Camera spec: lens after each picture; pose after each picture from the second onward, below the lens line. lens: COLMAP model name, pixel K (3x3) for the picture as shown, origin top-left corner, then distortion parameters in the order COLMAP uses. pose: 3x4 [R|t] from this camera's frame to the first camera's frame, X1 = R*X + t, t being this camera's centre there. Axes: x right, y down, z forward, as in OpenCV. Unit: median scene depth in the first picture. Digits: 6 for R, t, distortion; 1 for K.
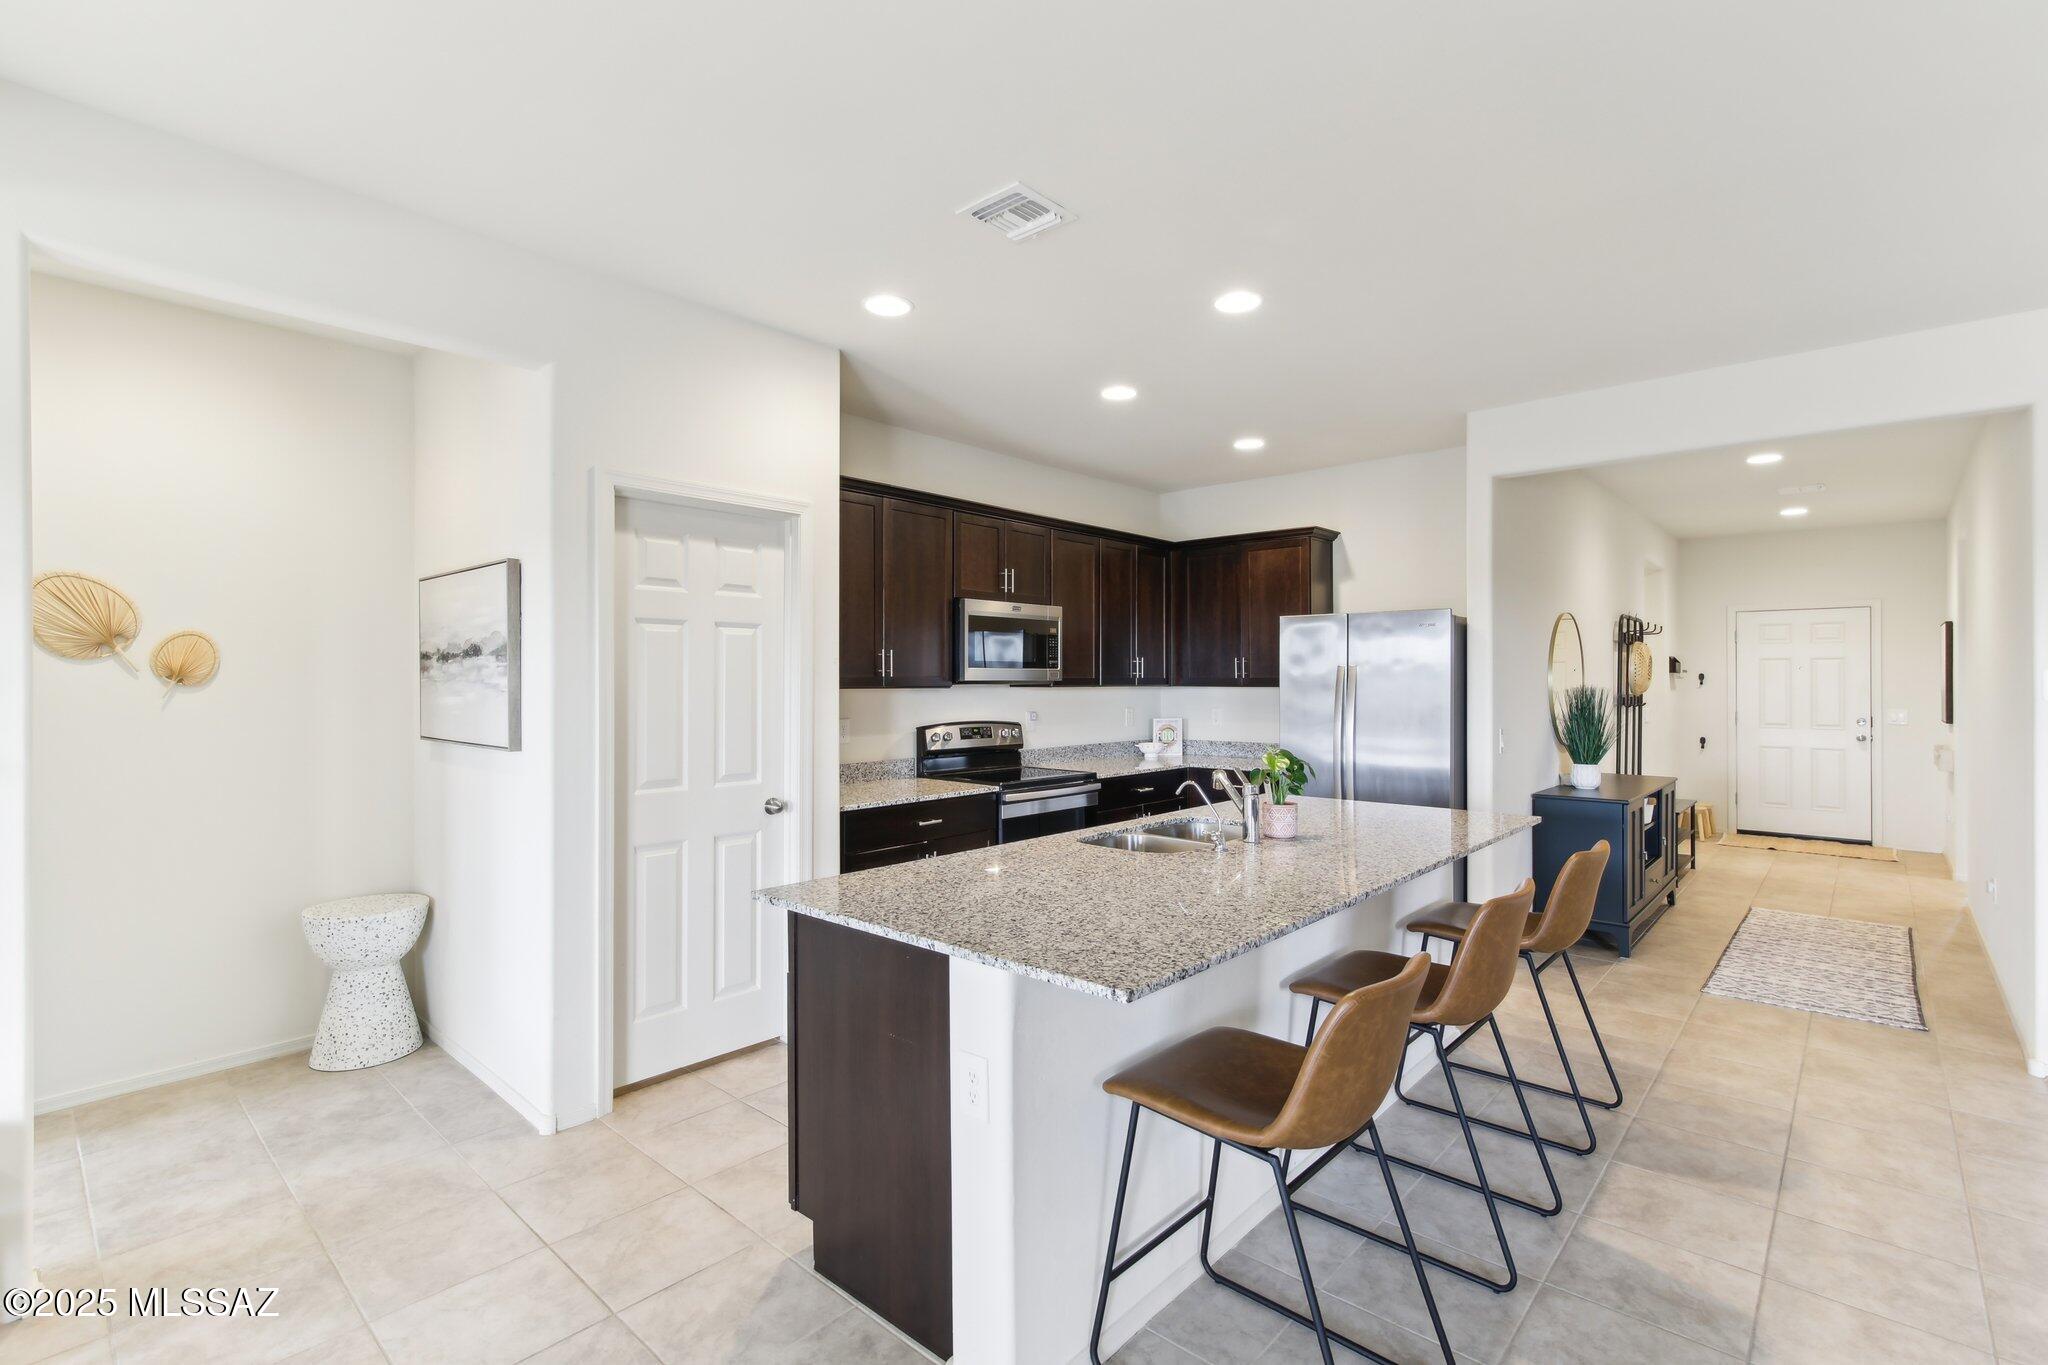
lens RADIAL K [[934.6, 0, 1025.7], [0, 934.6, 674.2], [0, 0, 1]] dist [0.001812, -0.000043]
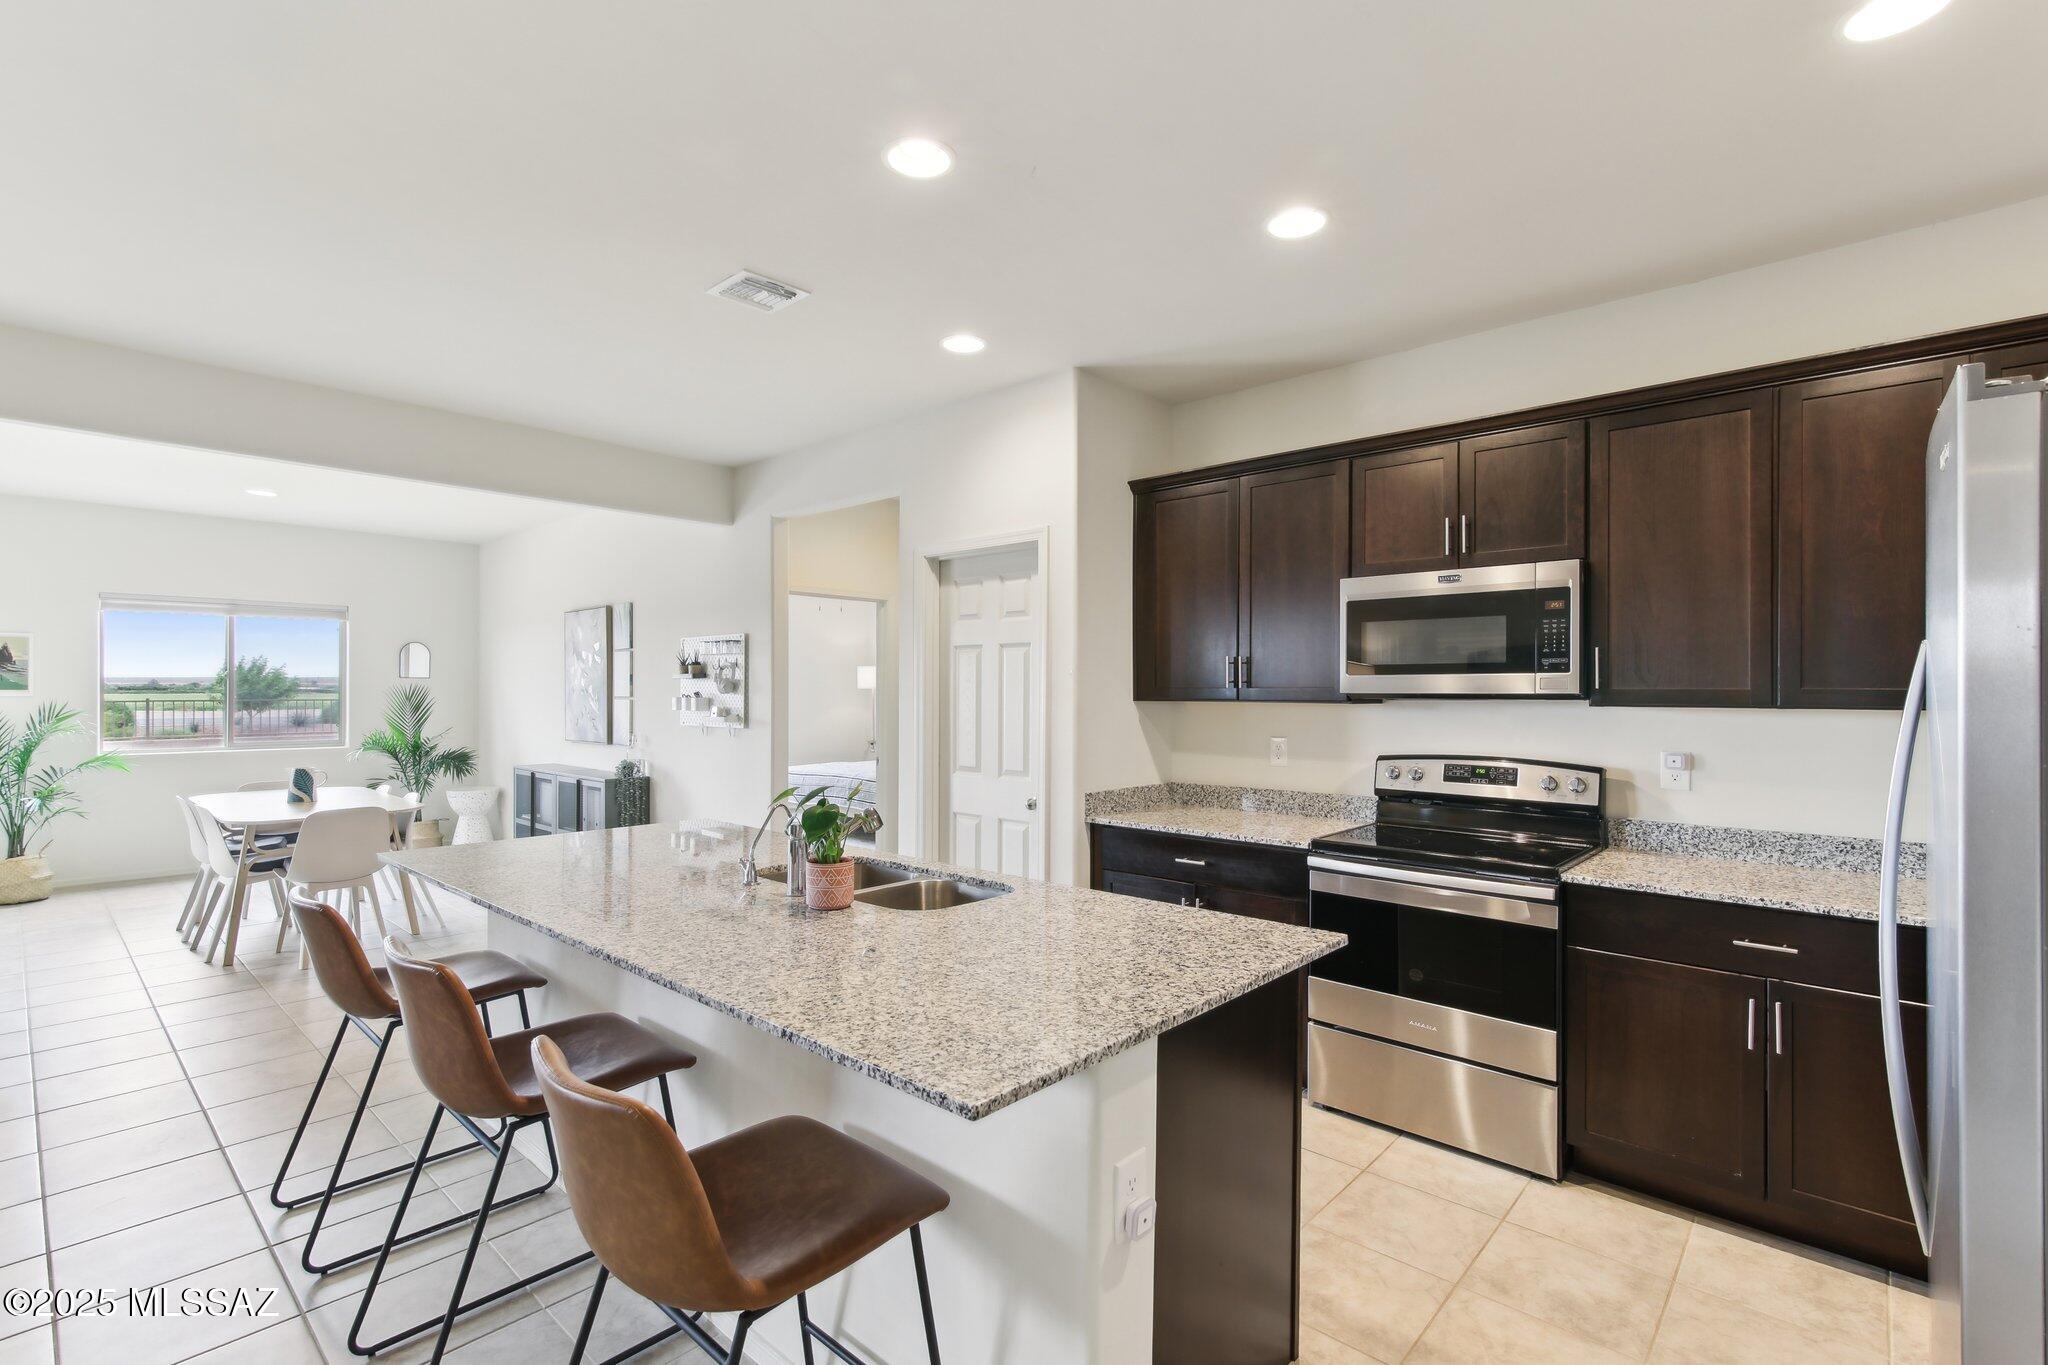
lens RADIAL K [[934.6, 0, 1025.7], [0, 934.6, 674.2], [0, 0, 1]] dist [0.001812, -0.000043]
pose [[-0.000702, -0.018952, -0.999820, 0.618070], [0.003001, 0.999816, -0.018954, 0.004949], [0.999995, -0.003014, -0.000645, 0.713664]]
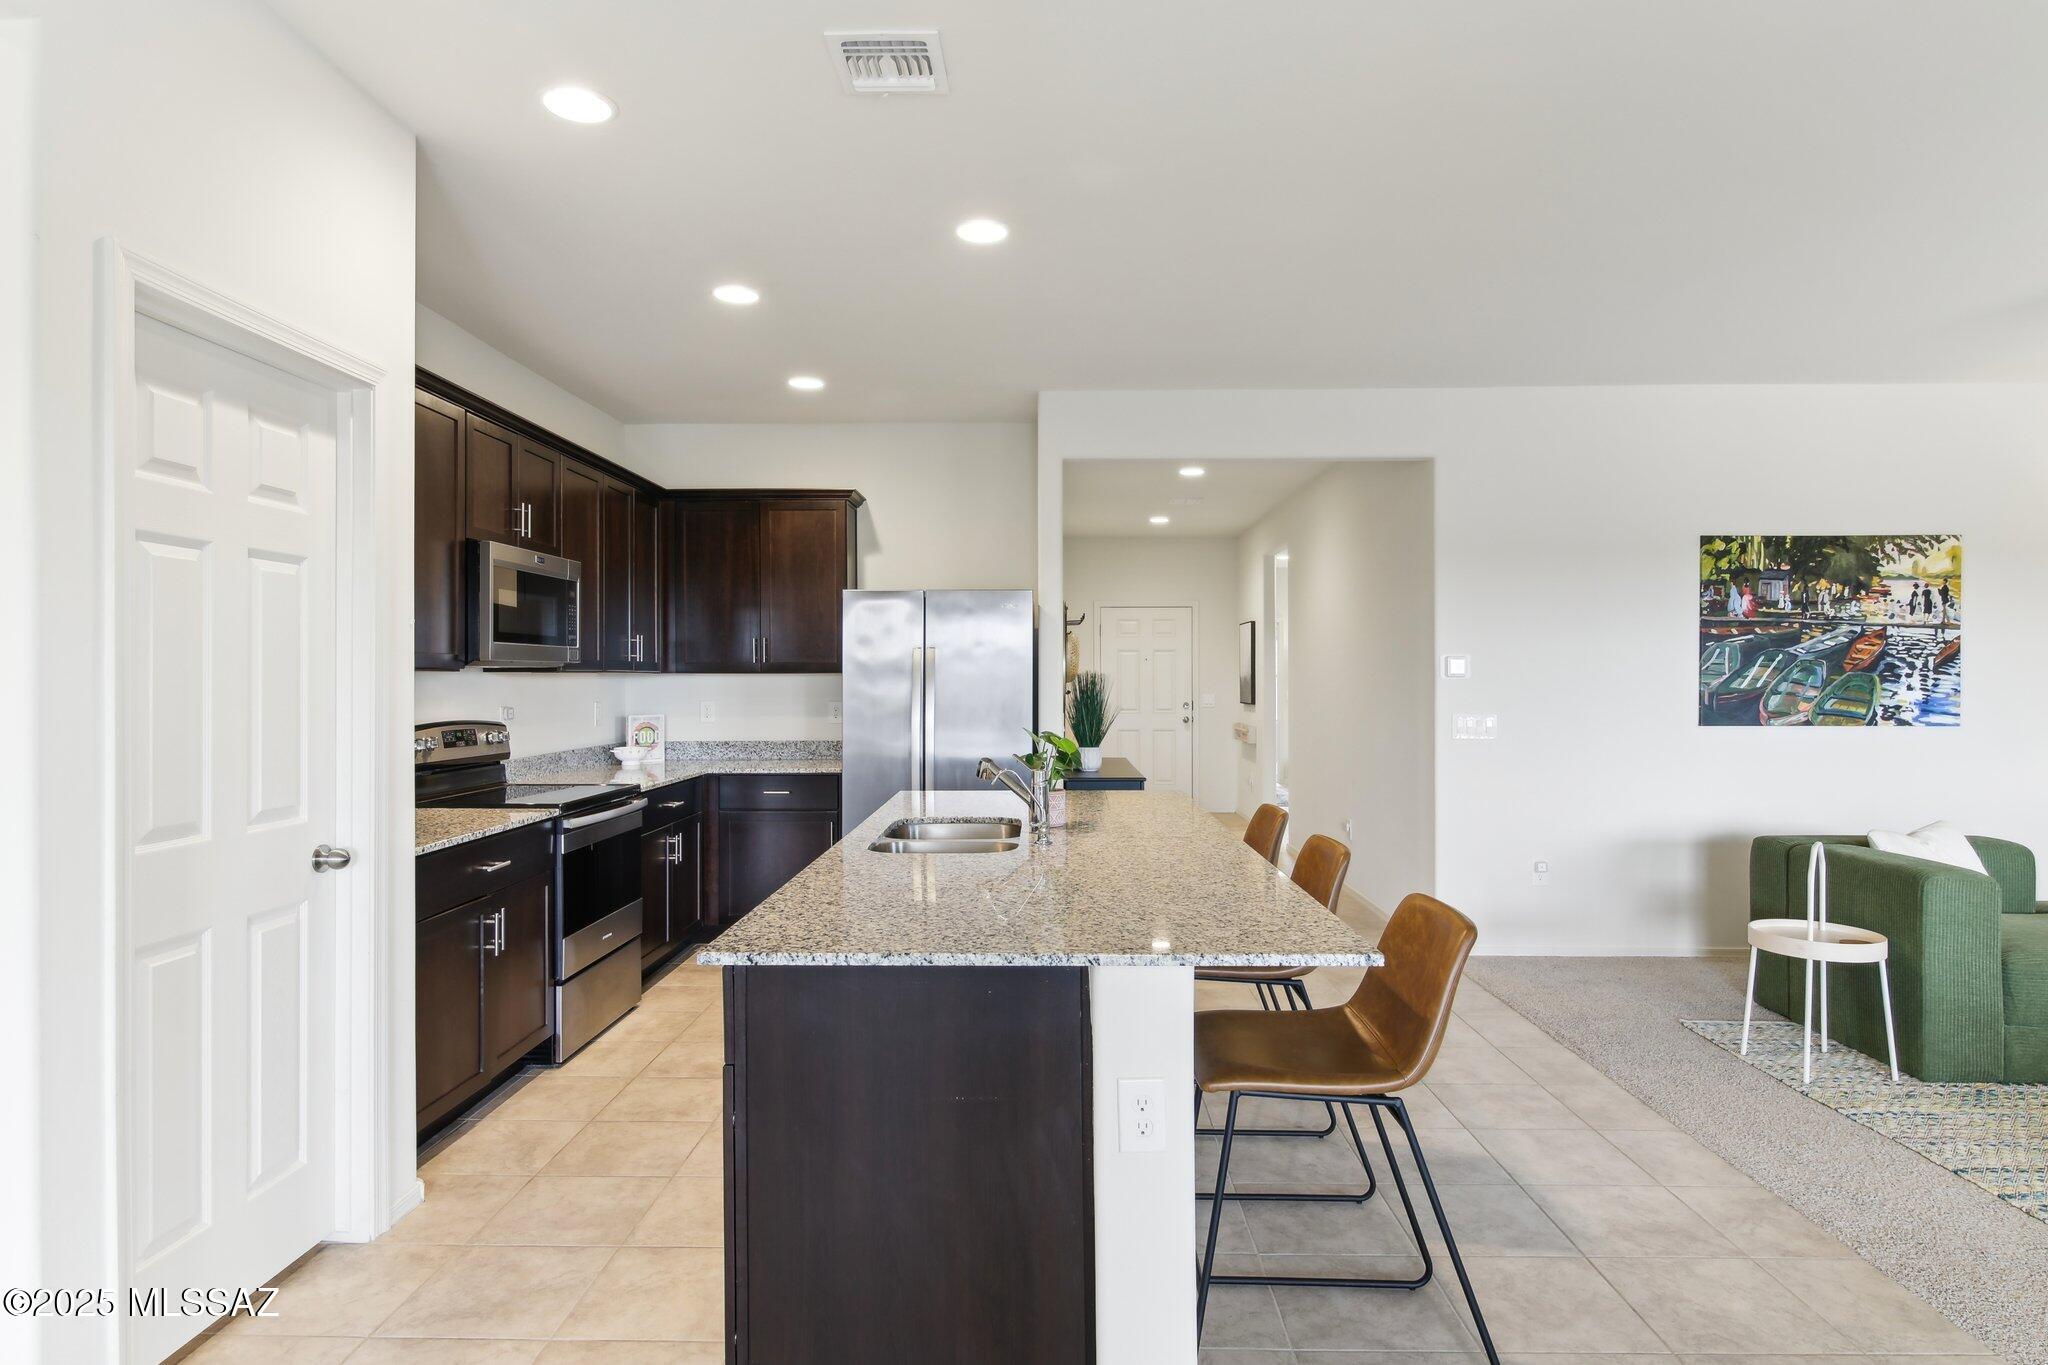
lens RADIAL K [[1146.6, 0, 1024.0], [0, 1146.6, 682.5], [0, 0, 1]] dist [0.000481, 0.001200]
pose [[0.754984, -0.002890, 0.655736, -0.300823], [-0.004756, 0.999940, 0.009883, 0.012387], [-0.655725, -0.010580, 0.754925, 0.100698]]
